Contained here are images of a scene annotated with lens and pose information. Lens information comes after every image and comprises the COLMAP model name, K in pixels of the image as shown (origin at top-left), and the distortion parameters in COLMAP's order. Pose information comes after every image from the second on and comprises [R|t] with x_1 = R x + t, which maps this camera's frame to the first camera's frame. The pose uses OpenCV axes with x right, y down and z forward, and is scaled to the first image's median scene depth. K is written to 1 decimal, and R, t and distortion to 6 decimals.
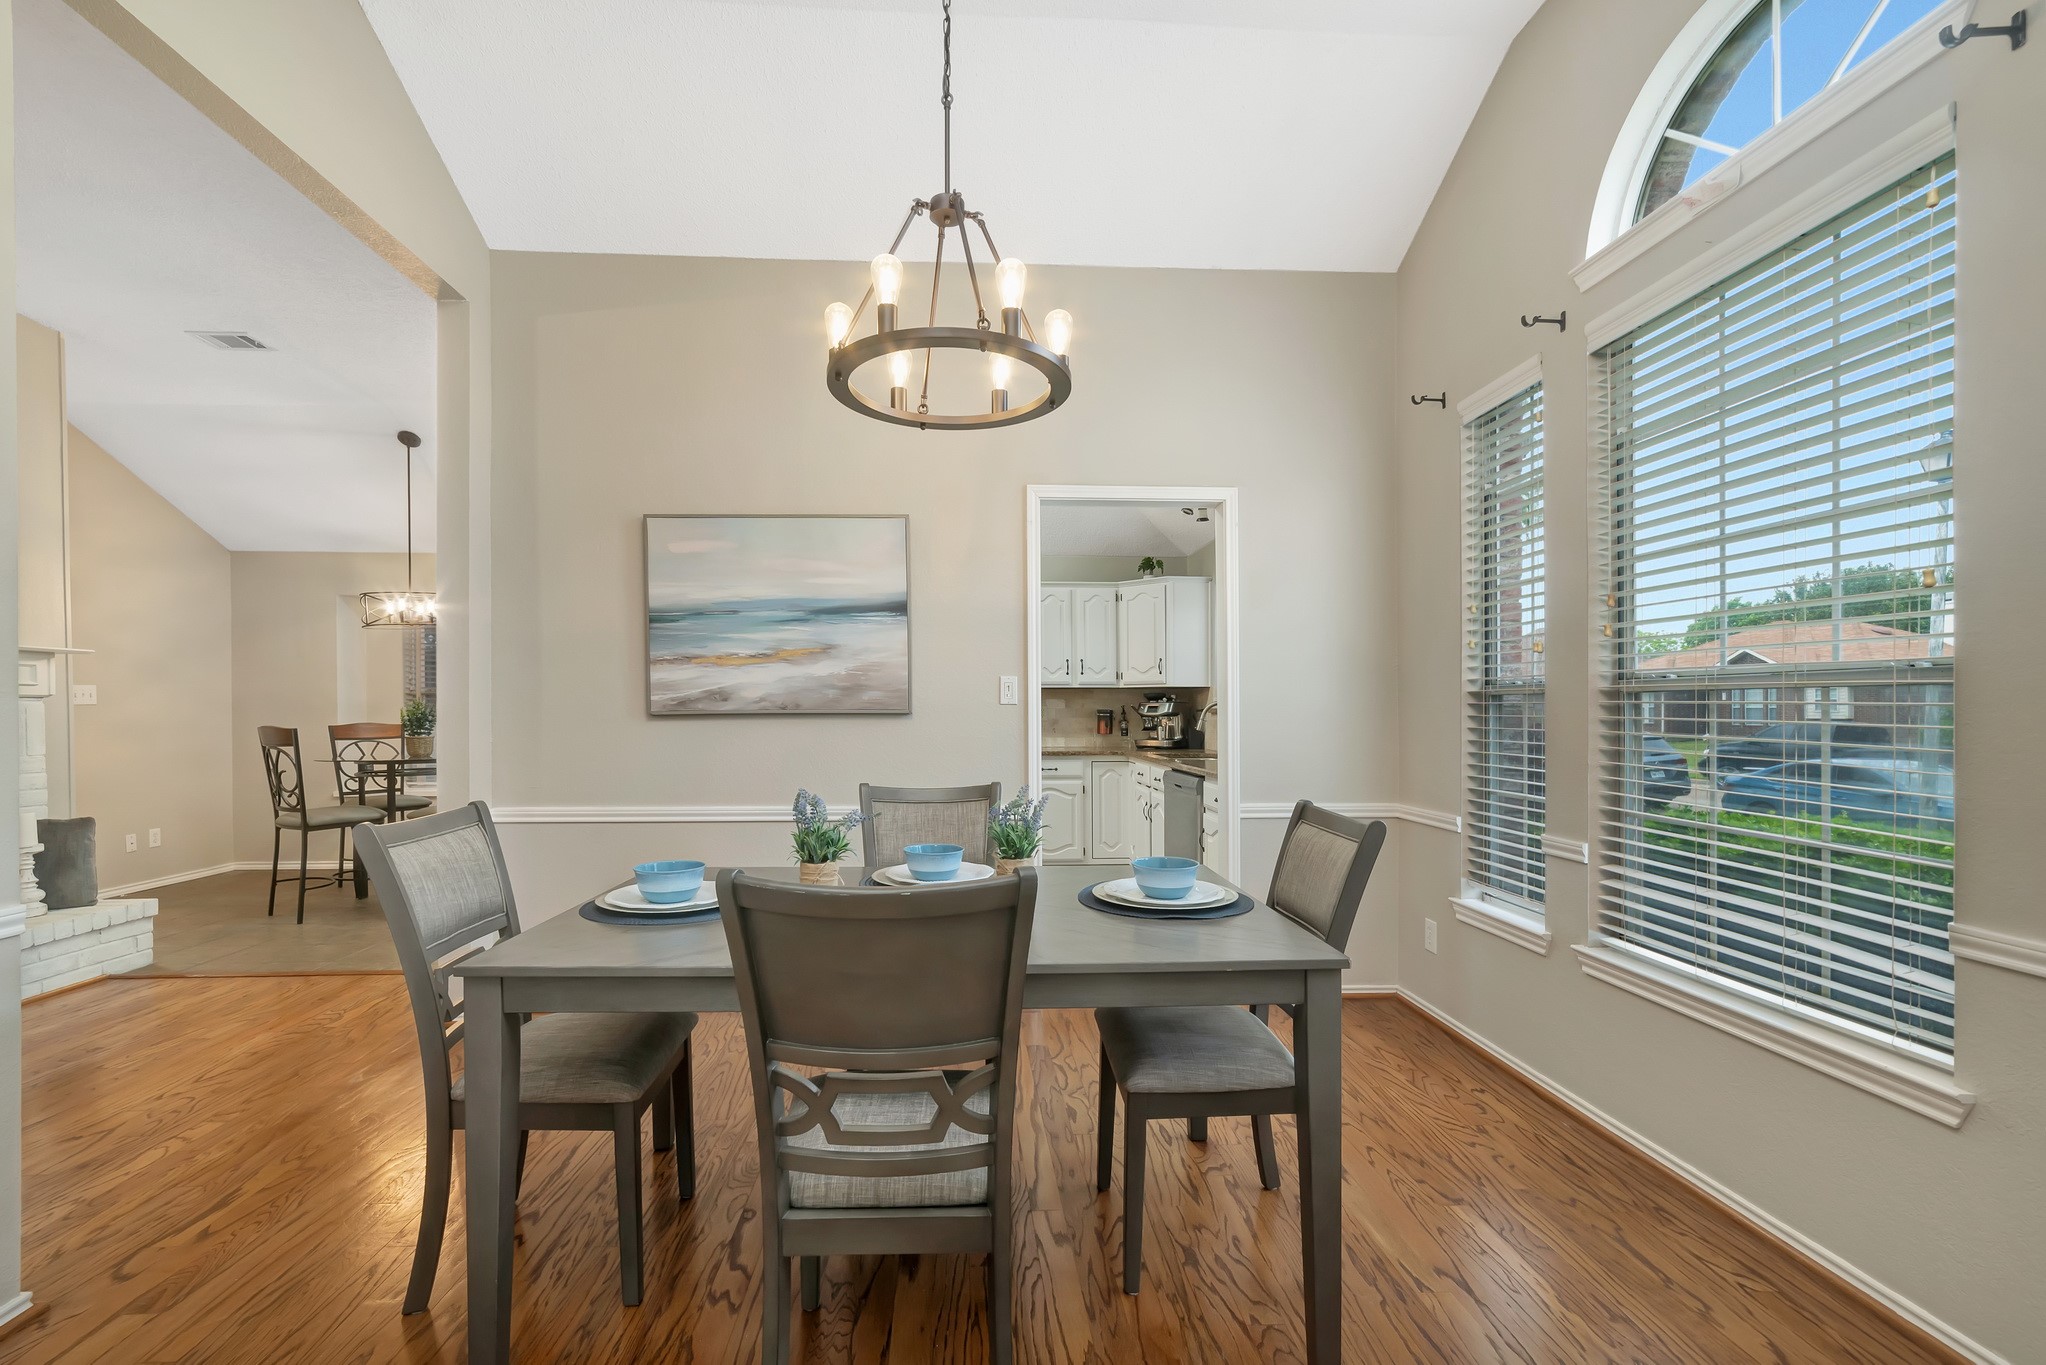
lens RADIAL K [[847.5, 0, 987.4], [0, 847.5, 724.8], [0, 0, 1]] dist [-0.016941, 0.006065]
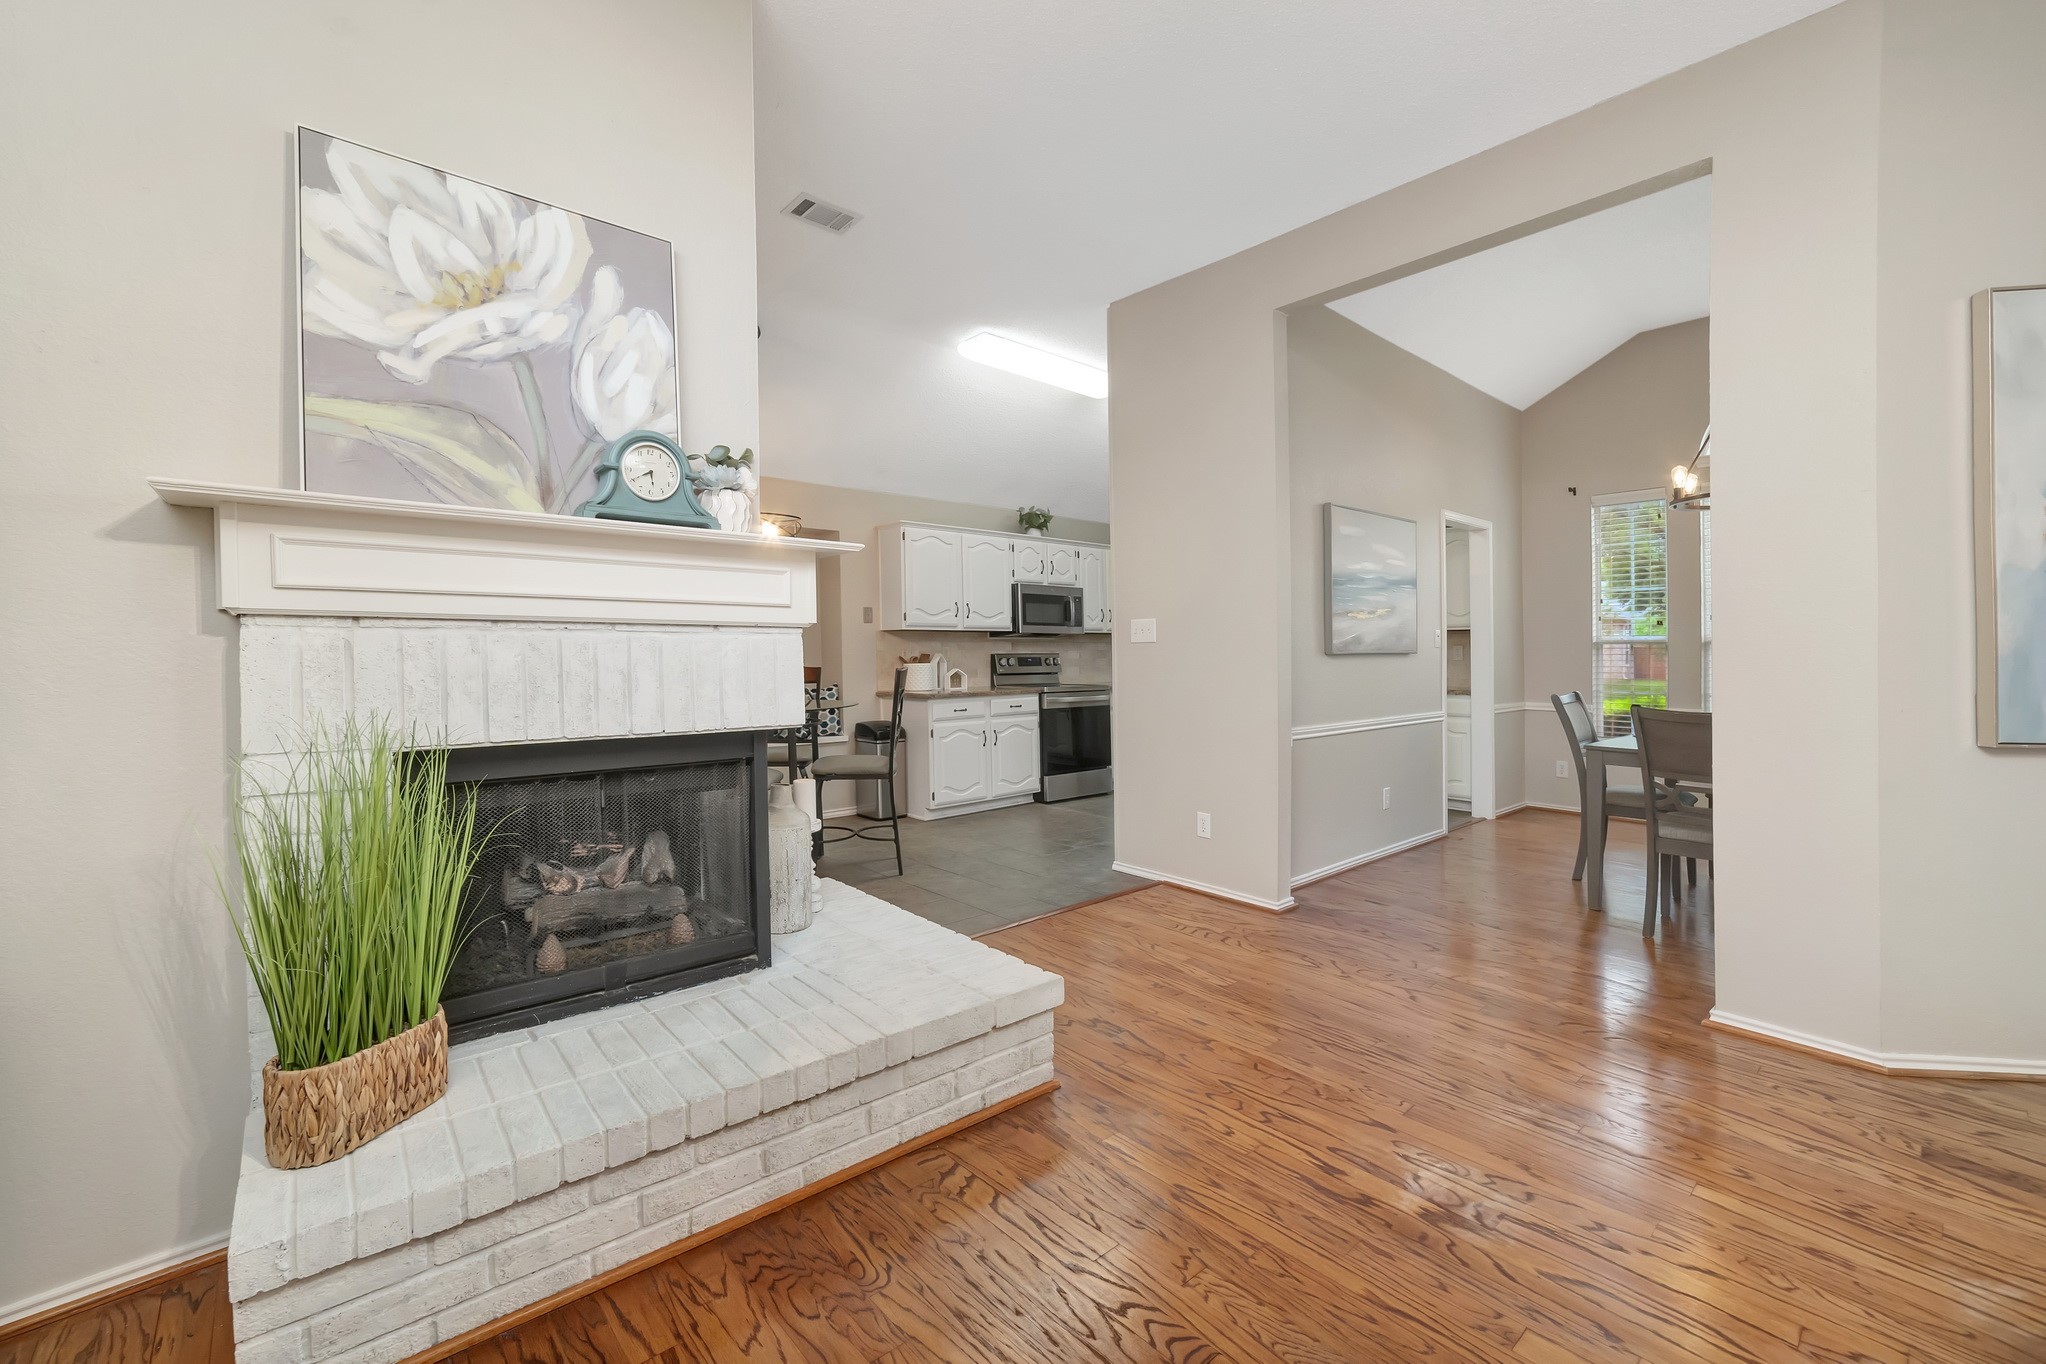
lens RADIAL K [[822.8, 0, 1003.4], [0, 822.8, 686.6], [0, 0, 1]] dist [-0.021799, 0.004051]
pose [[0.784061, -0.034879, 0.619703, -1.618567], [0.022731, 0.999364, 0.027488, -0.003628], [-0.620268, -0.007466, 0.784355, 0.312015]]
